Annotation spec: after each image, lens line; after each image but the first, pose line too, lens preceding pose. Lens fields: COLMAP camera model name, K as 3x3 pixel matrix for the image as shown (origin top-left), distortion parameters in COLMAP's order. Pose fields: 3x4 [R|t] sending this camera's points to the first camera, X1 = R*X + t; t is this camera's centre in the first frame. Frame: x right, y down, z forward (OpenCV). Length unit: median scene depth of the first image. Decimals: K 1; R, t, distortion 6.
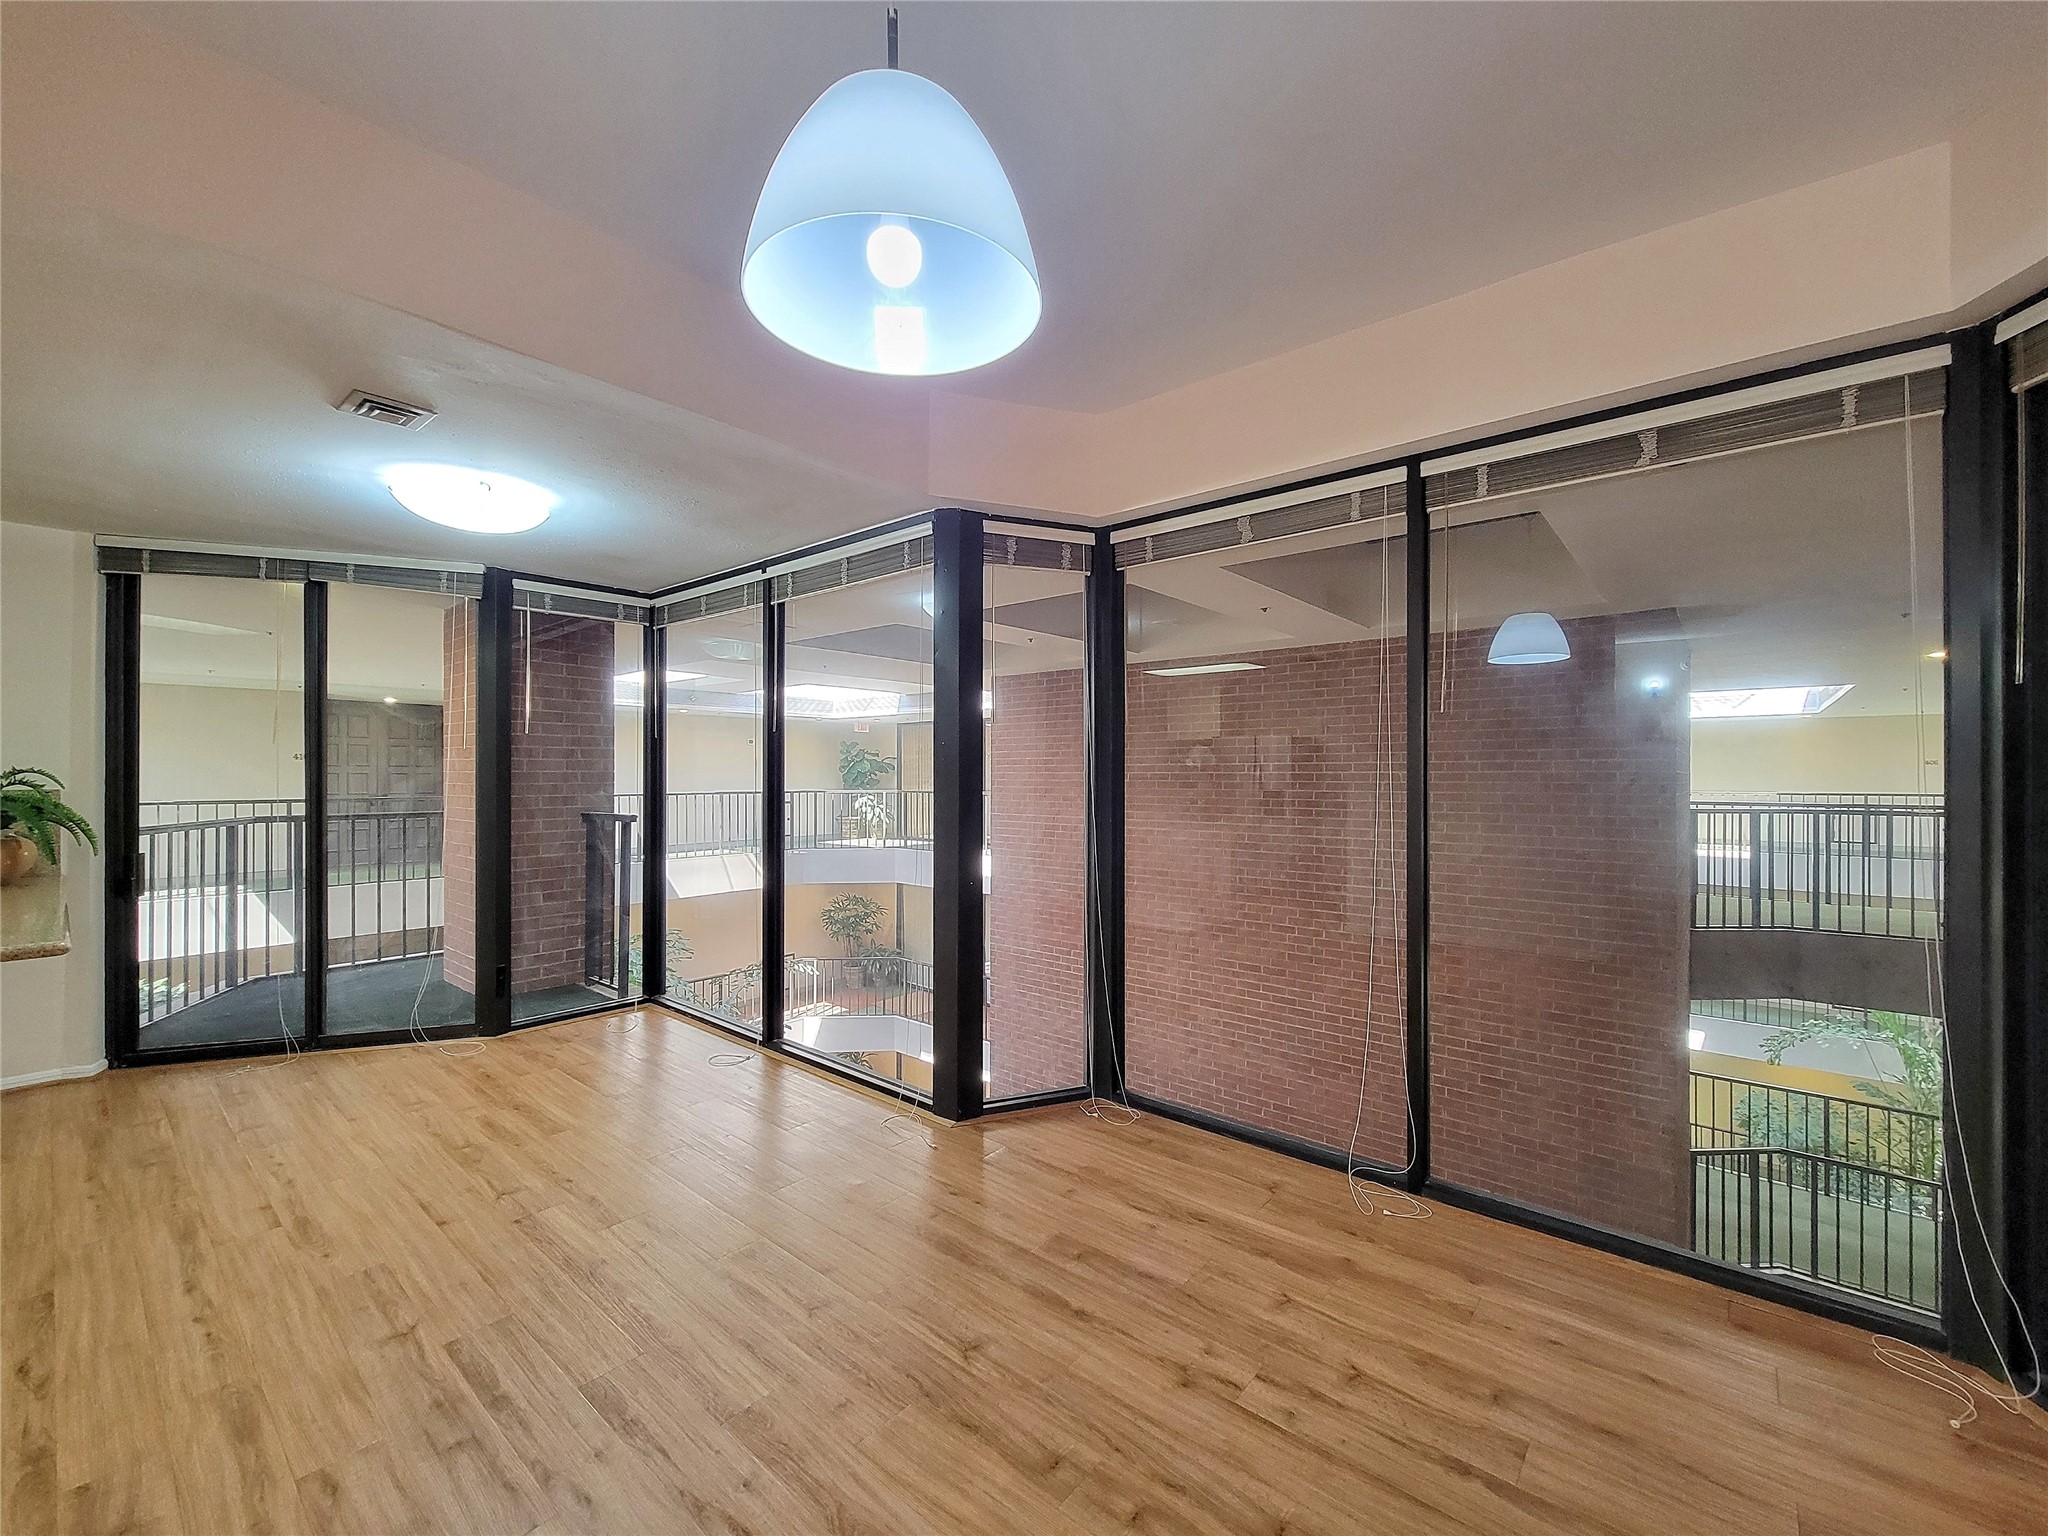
lens RADIAL K [[845.7, 0, 1024.0], [0, 845.7, 768.0], [0, 0, 1]] dist [0.001610, -0.000202]
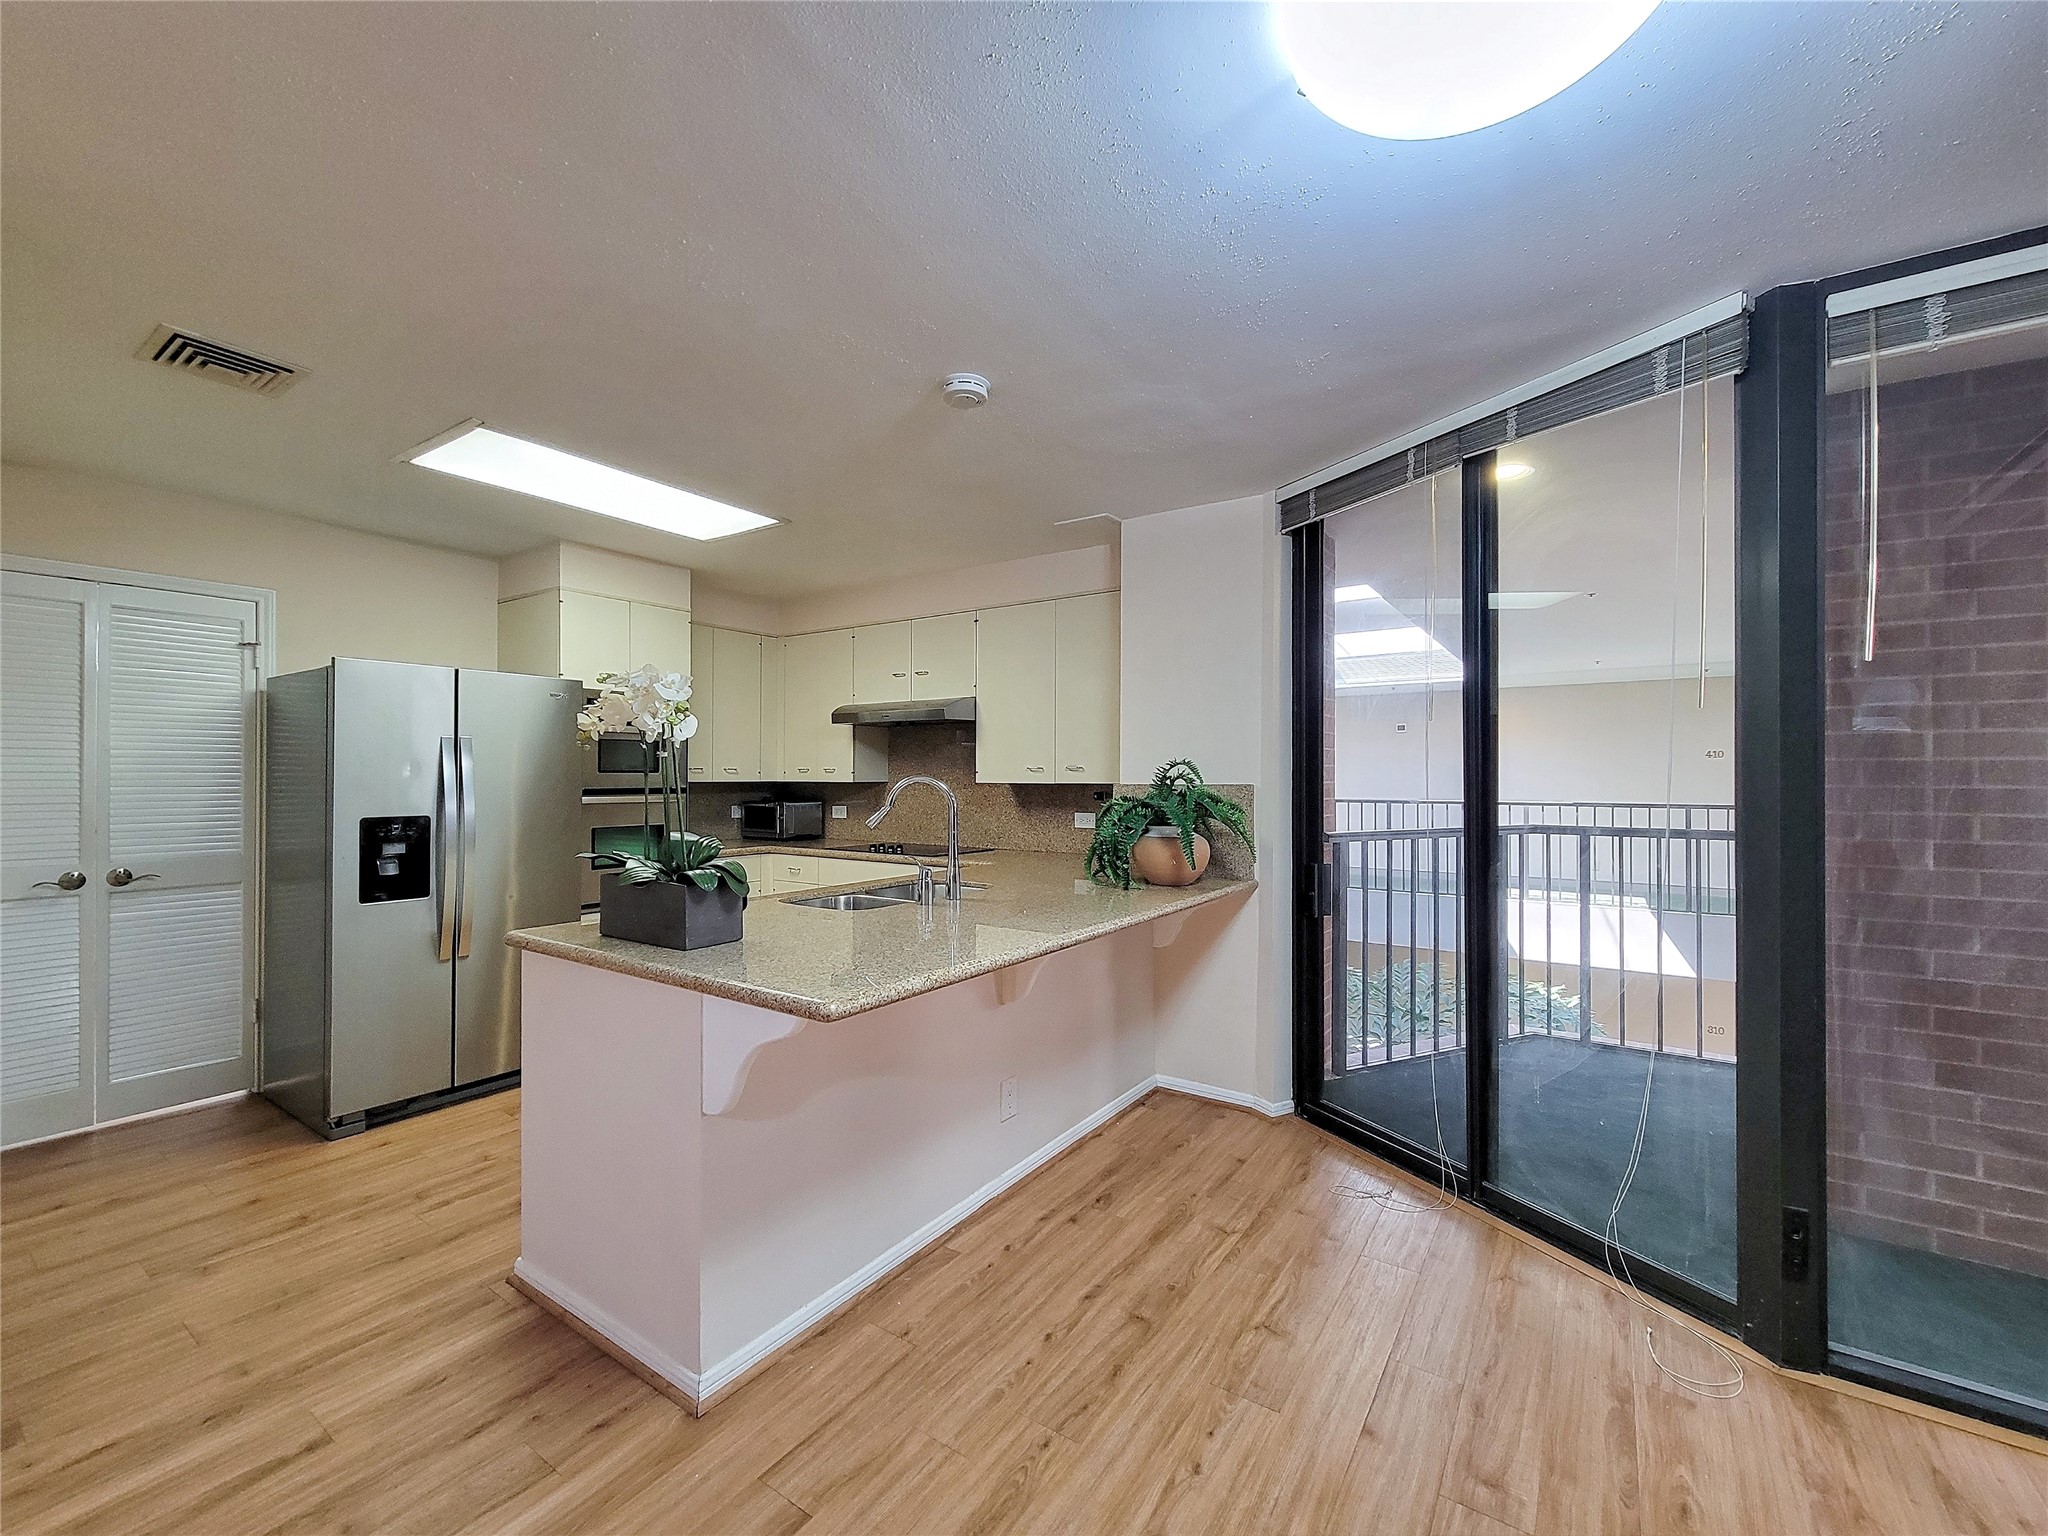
lens RADIAL K [[845.7, 0, 1024.0], [0, 845.7, 768.0], [0, 0, 1]] dist [0.001610, -0.000202]
pose [[0.109004, -0.011186, -0.993978, -0.236038], [0.004749, 0.999931, -0.010732, 0.014112], [0.994030, -0.003550, 0.109049, 0.576178]]
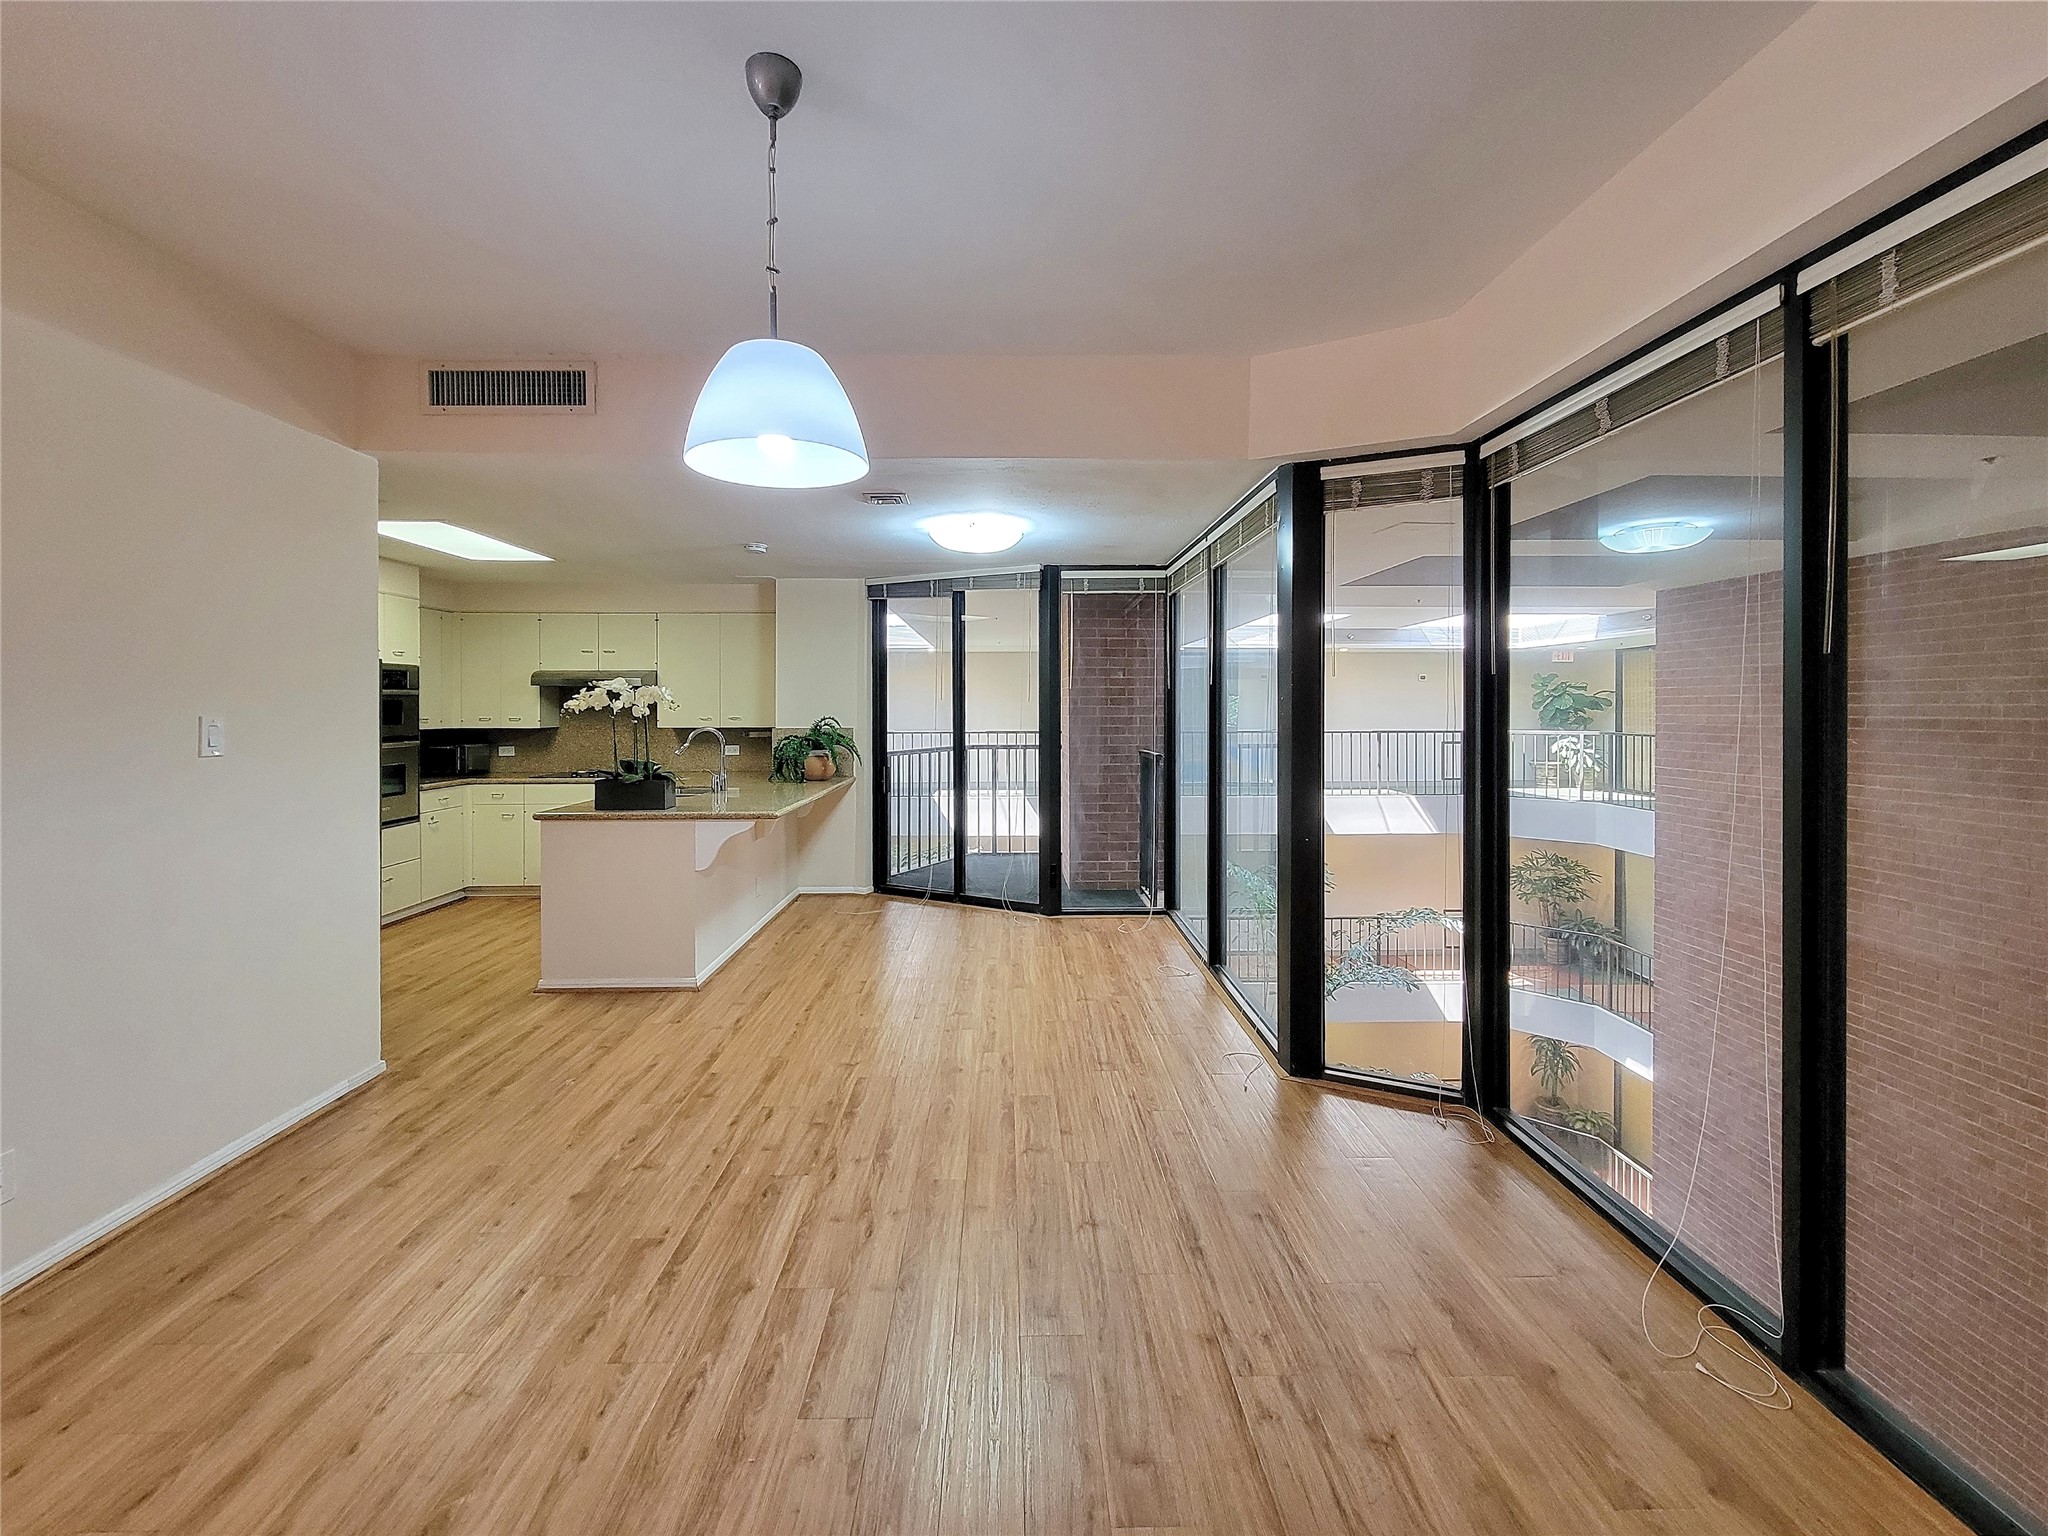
lens RADIAL K [[865.3, 0, 1009.8], [0, 865.3, 704.0], [0, 0, 1]] dist [0.001383, 0.000000]
pose [[0.657225, -0.004454, -0.753682, 0.370952], [0.007588, 0.999971, 0.000708, -0.019907], [0.753657, -0.006184, 0.657239, 0.059788]]
